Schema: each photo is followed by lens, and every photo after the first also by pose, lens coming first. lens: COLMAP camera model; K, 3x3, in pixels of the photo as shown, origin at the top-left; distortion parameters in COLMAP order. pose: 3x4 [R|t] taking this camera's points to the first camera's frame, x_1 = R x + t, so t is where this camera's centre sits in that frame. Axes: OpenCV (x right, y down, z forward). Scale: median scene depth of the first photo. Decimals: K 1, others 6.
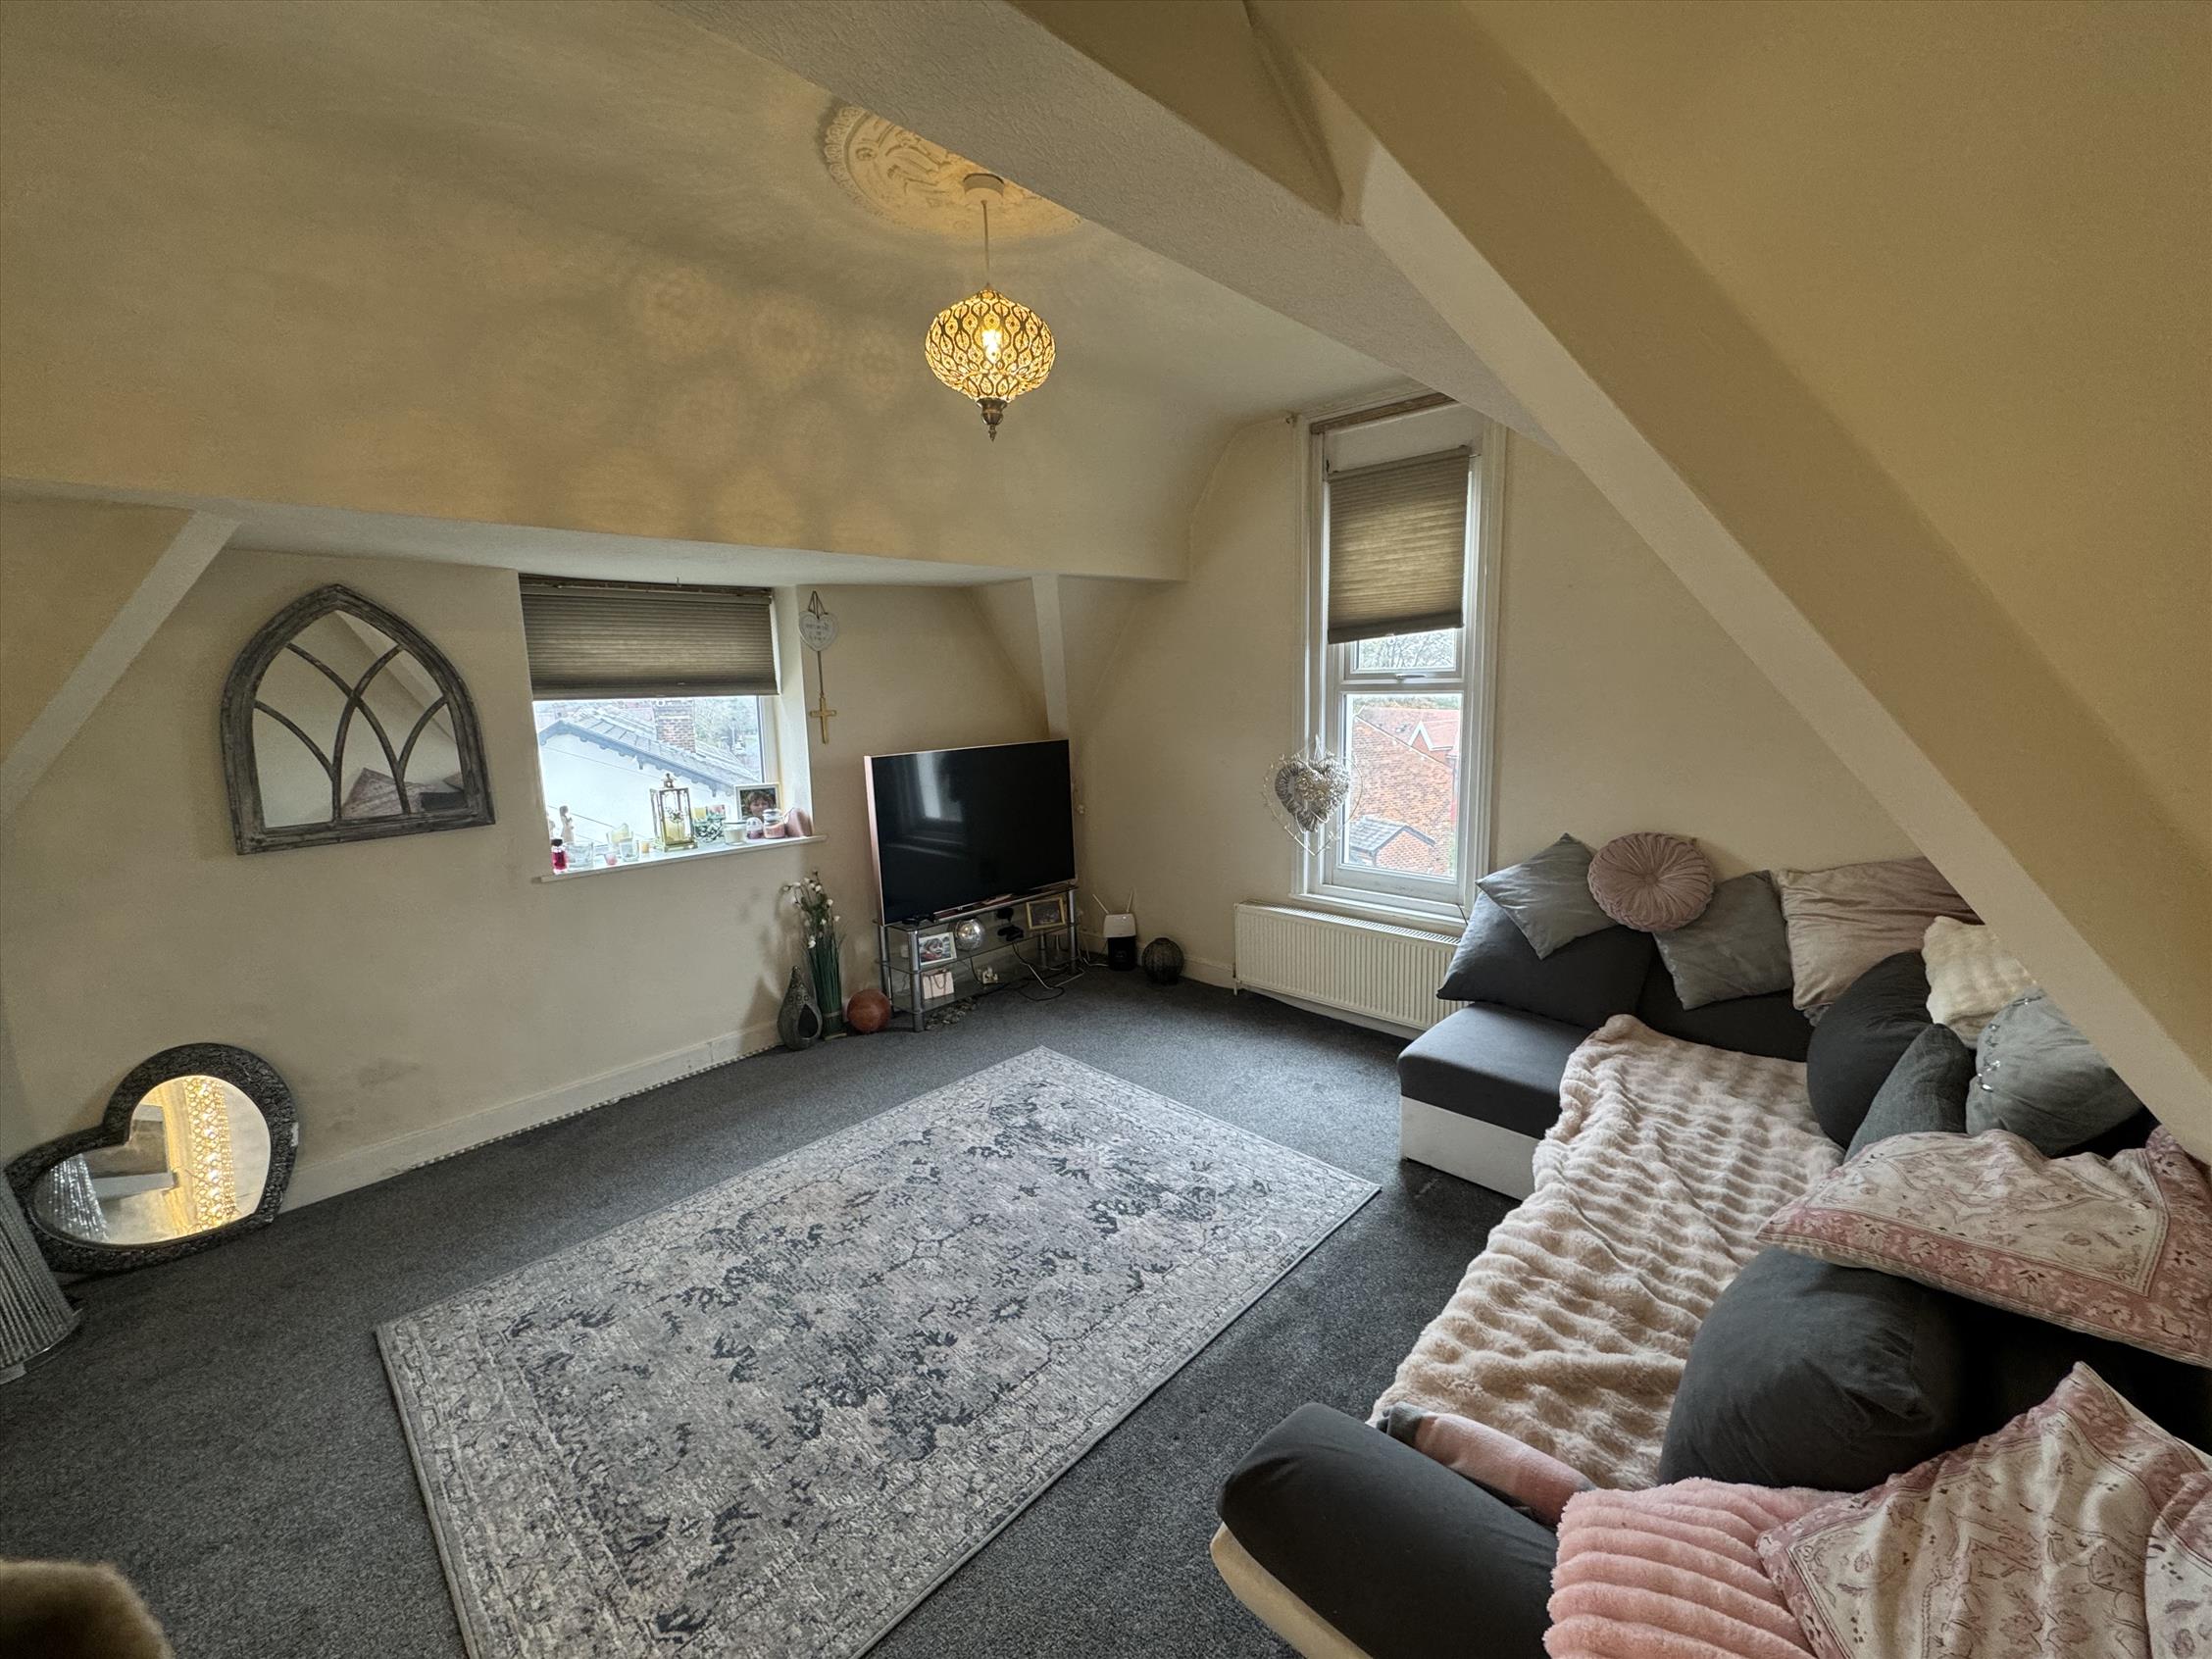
lens RADIAL K [[882.3, 0, 1103.3], [0, 882.3, 830.9], [0, 0, 1]] dist [-0.001713, 0.000459]
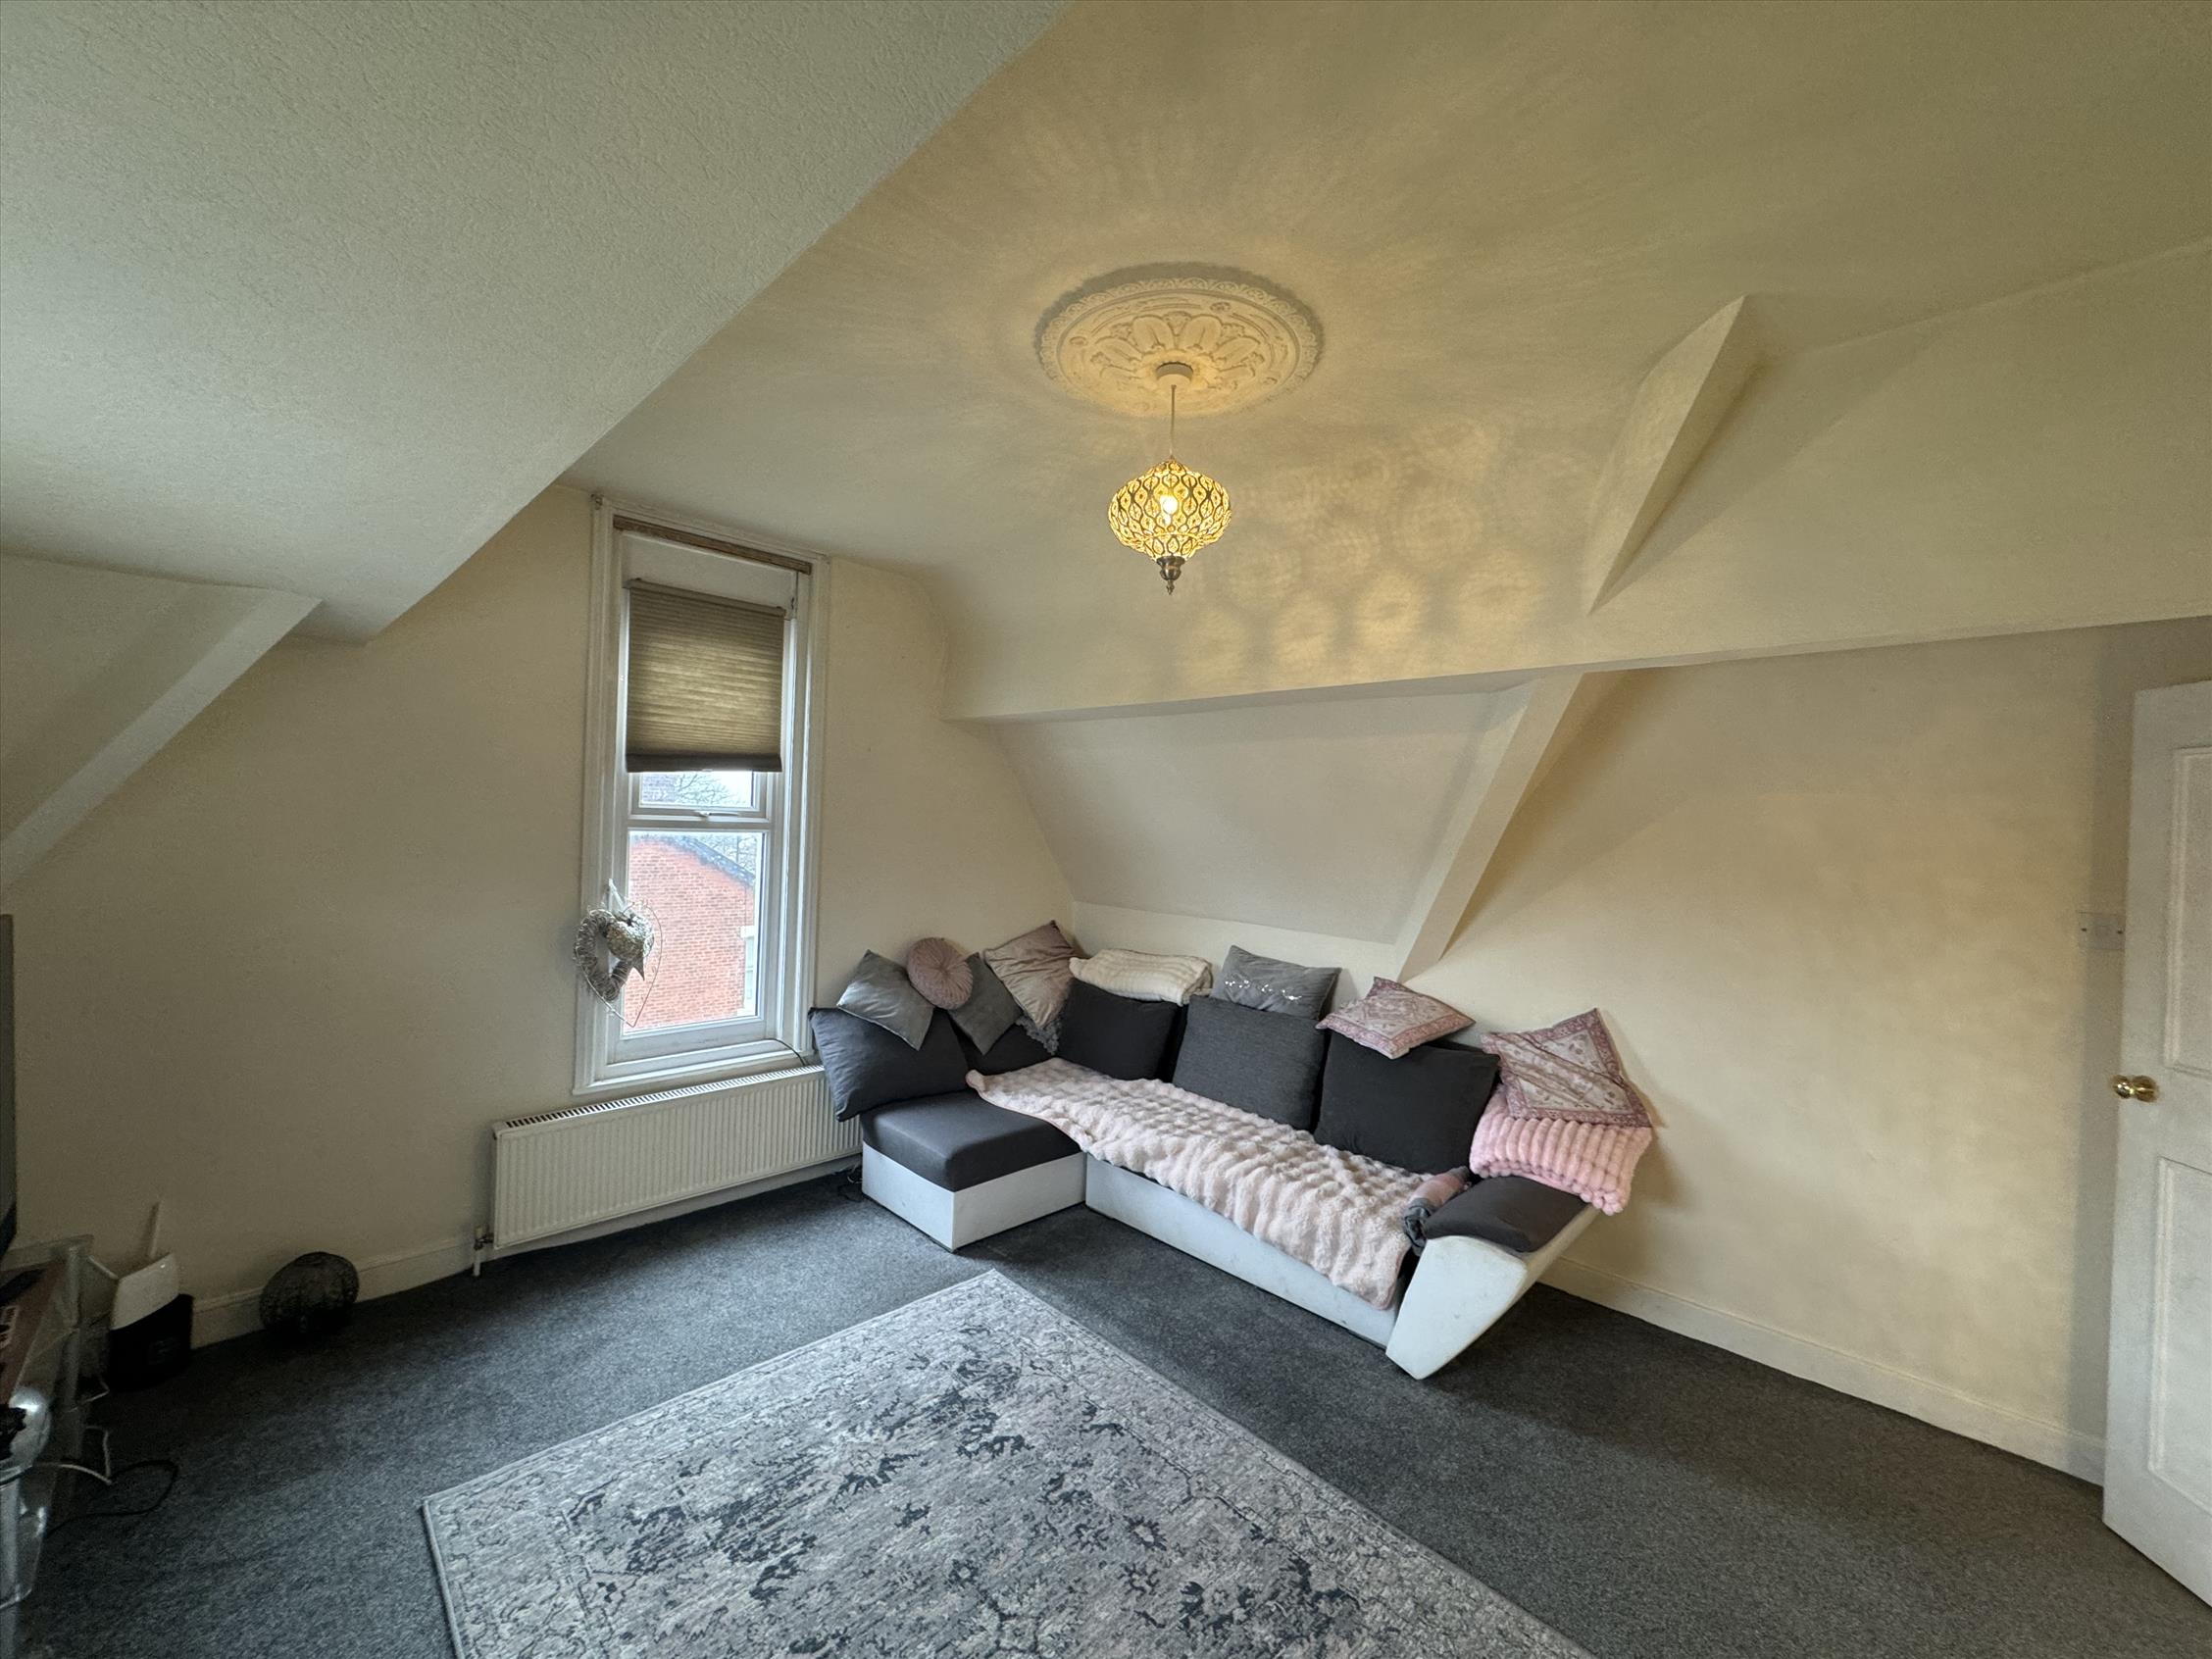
lens RADIAL K [[882.3, 0, 1103.3], [0, 882.3, 830.9], [0, 0, 1]] dist [-0.001713, 0.000459]
pose [[0.020048, 0.019712, 0.999605, -0.816010], [0.135759, 0.990492, -0.022255, -0.106236], [-0.990539, 0.136152, 0.017181, 0.767993]]
